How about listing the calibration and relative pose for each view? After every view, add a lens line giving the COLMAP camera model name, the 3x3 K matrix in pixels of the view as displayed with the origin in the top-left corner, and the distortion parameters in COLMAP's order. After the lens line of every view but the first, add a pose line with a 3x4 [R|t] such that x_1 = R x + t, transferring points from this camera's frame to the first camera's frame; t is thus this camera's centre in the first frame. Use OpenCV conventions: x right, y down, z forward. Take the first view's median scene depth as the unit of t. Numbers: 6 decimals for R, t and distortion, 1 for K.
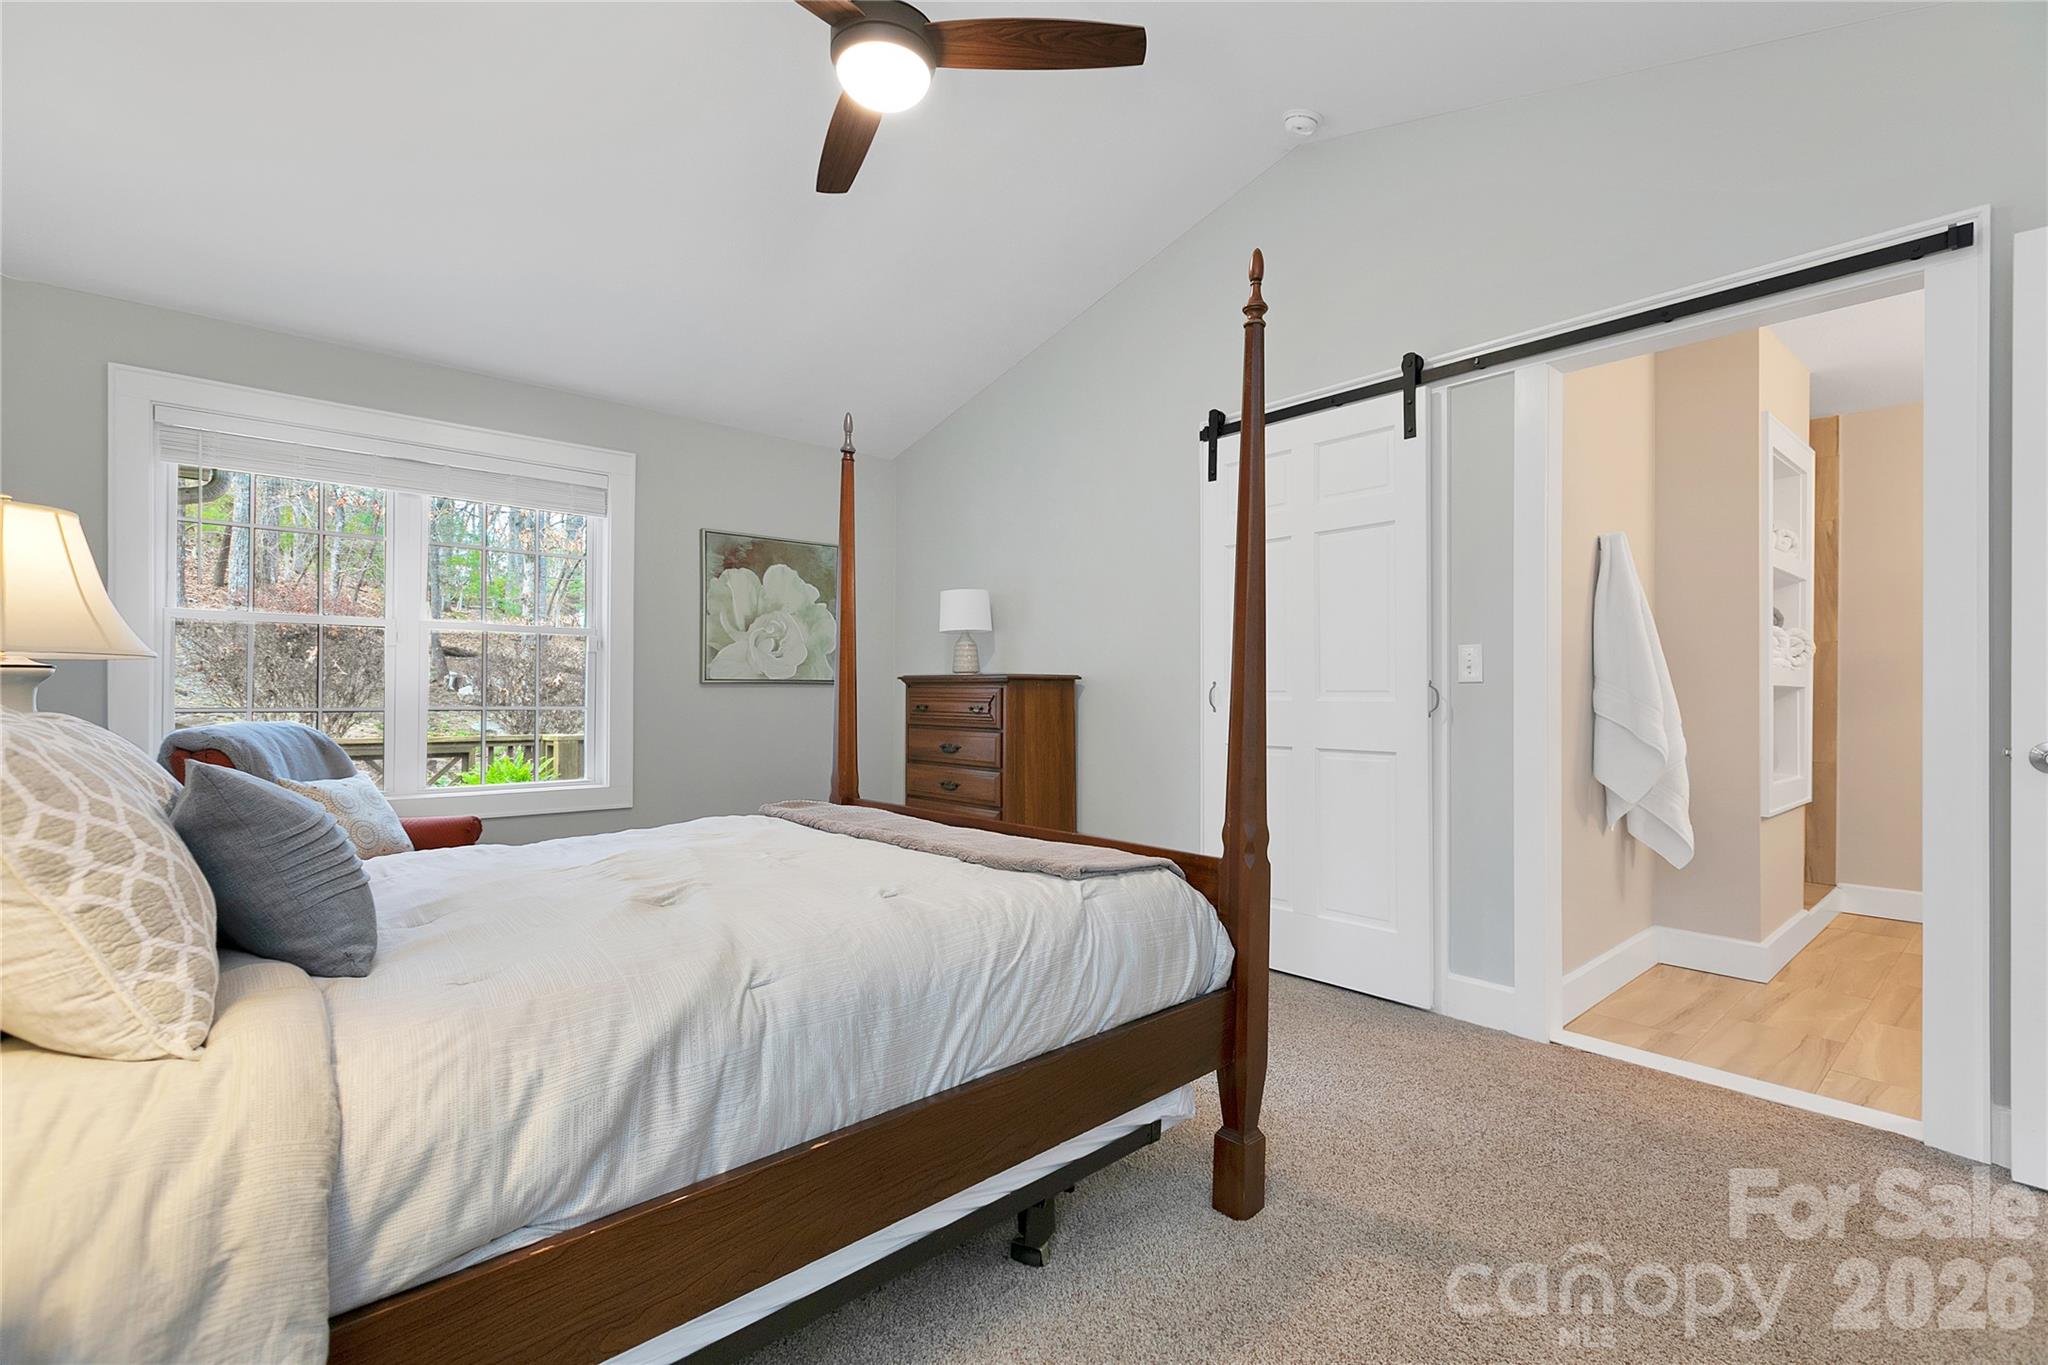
lens RADIAL K [[929.2, 0, 1027.1], [0, 929.2, 689.5], [0, 0, 1]] dist [0.002505, 0.000412]
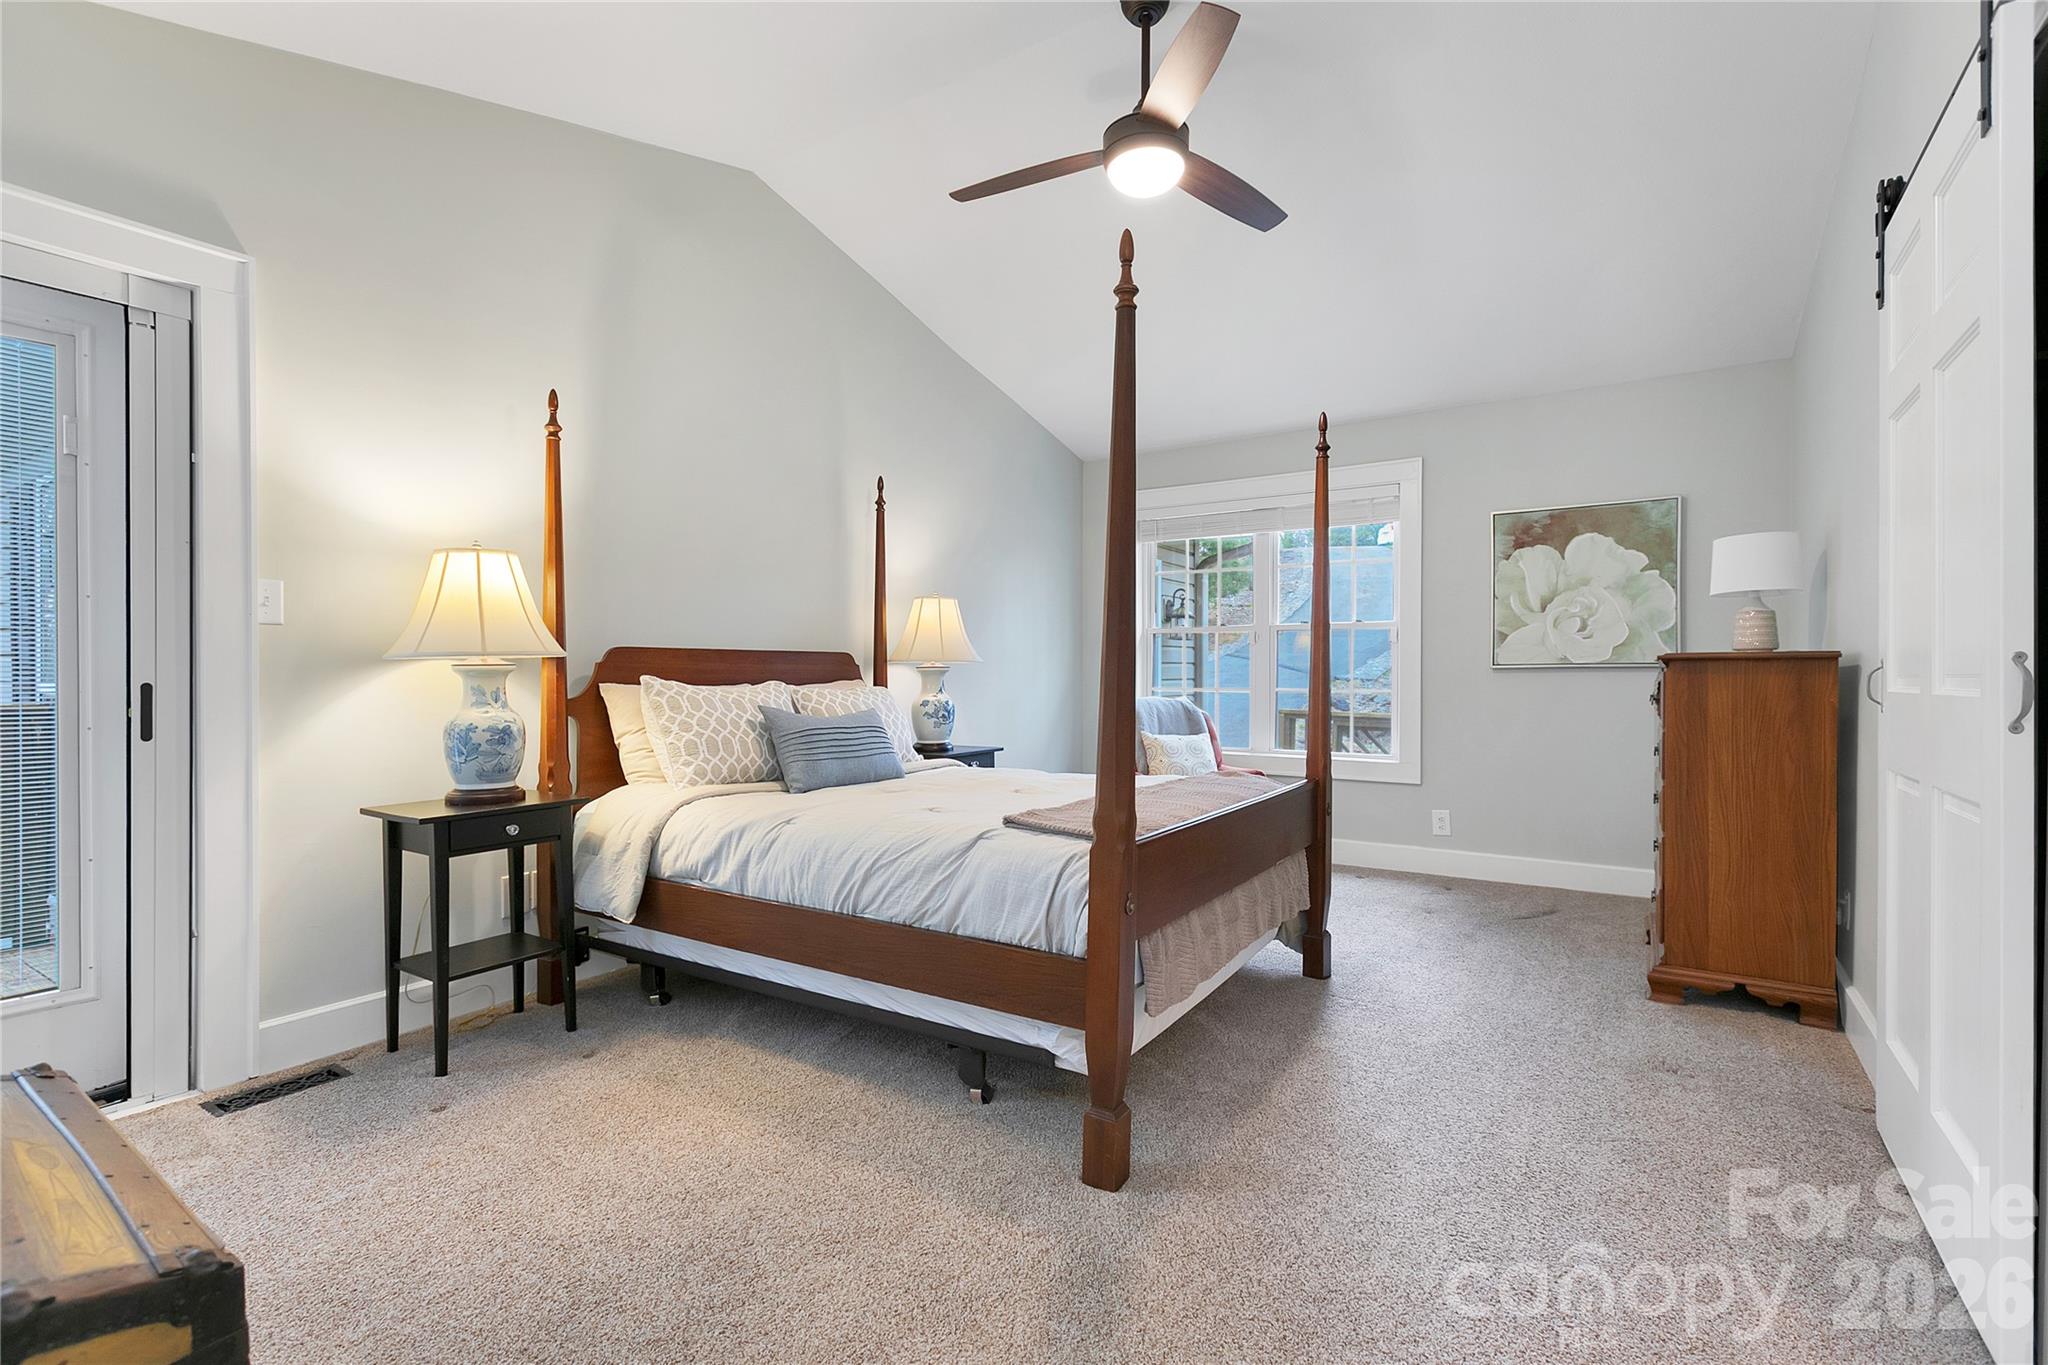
lens RADIAL K [[929.2, 0, 1029.0], [0, 929.2, 682.7], [0, 0, 1]] dist [0.002505, 0.000412]
pose [[0.237738, 0.003653, -0.971322, 0.488461], [0.004936, 0.999975, 0.004969, 0.000943], [0.971317, -0.005976, 0.237714, 0.277848]]
